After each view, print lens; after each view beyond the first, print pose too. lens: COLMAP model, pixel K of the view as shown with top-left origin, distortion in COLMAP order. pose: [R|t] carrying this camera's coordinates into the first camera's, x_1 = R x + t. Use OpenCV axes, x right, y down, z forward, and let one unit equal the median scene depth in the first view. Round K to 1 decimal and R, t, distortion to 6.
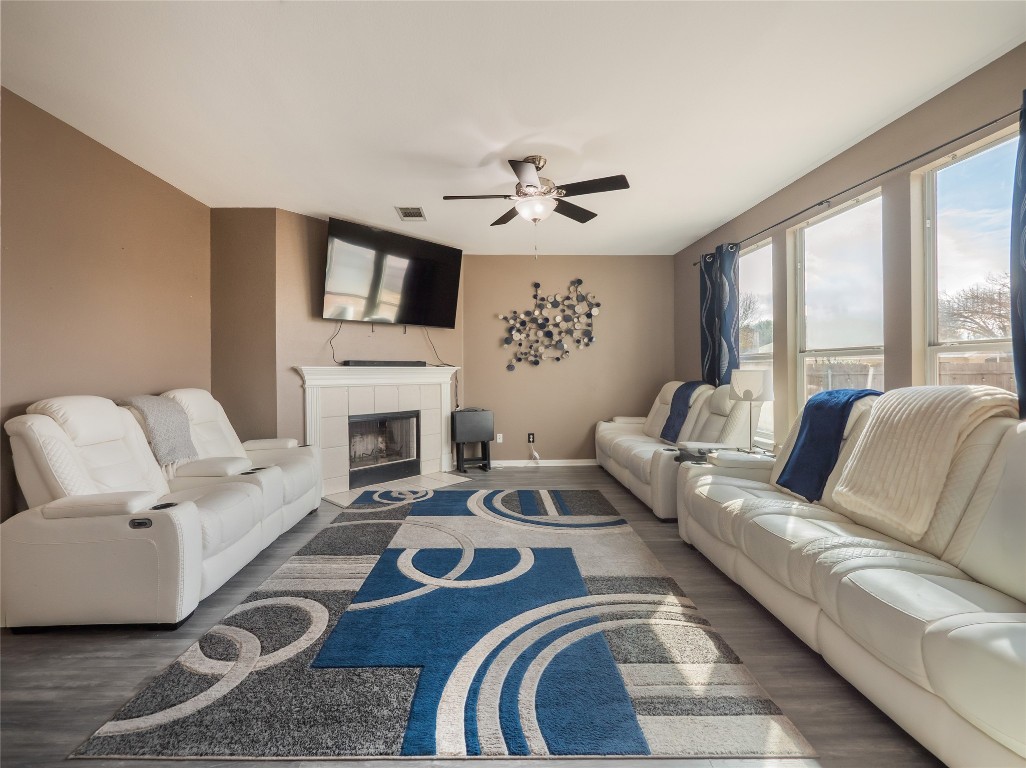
lens RADIAL K [[433.8, 0, 493.9], [0, 433.8, 369.3], [0, 0, 1]] dist [0.002969, 0.000404]
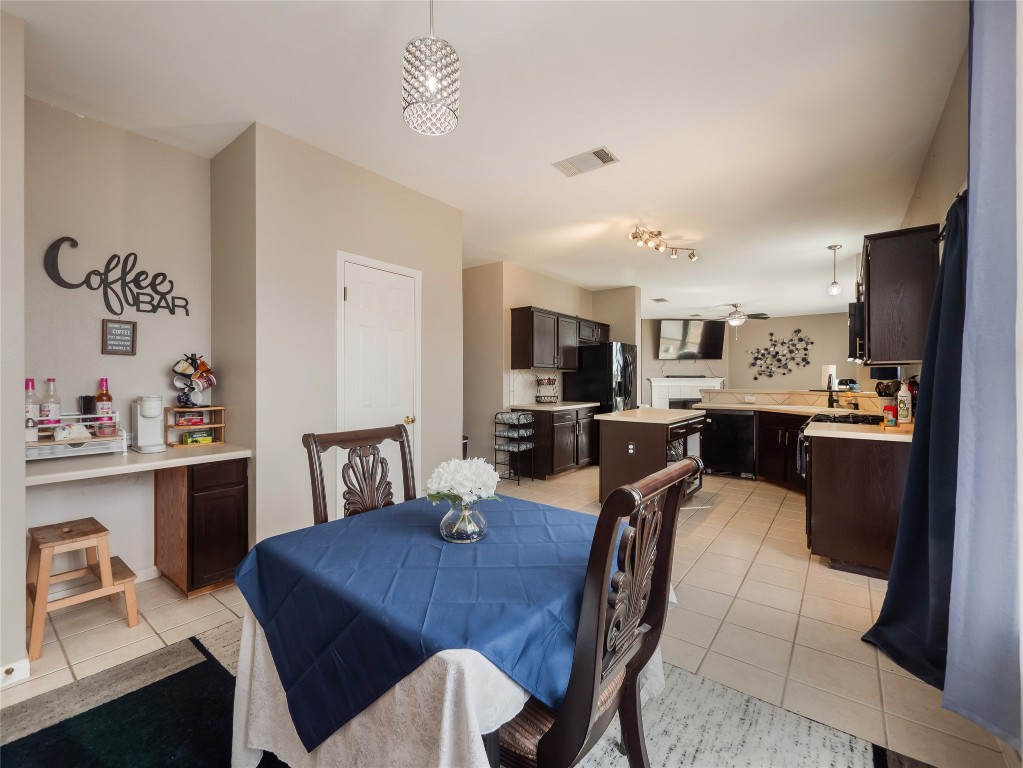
lens RADIAL K [[432.5, 0, 511.7], [0, 432.5, 383.1], [0, 0, 1]] dist [0.002969, 0.000404]
pose [[0.772397, 0.007091, -0.635101, 0.417418], [-0.003394, 0.999969, 0.007038, 0.005968], [0.635131, -0.003280, 0.772397, -1.138427]]
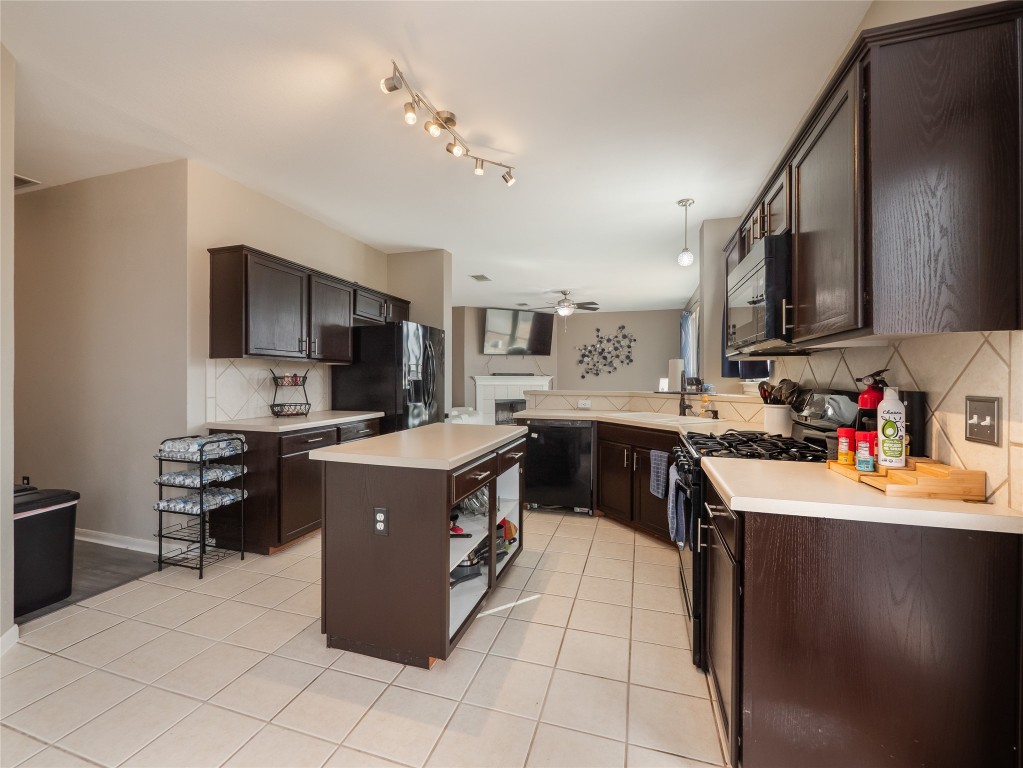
lens RADIAL K [[432.5, 0, 510.4], [0, 432.5, 380.6], [0, 0, 1]] dist [0.002969, 0.000404]
pose [[0.946687, 0.006367, -0.322092, 0.326198], [-0.005448, 0.999978, 0.003755, 0.005767], [0.322109, -0.001800, 0.946701, -0.763947]]
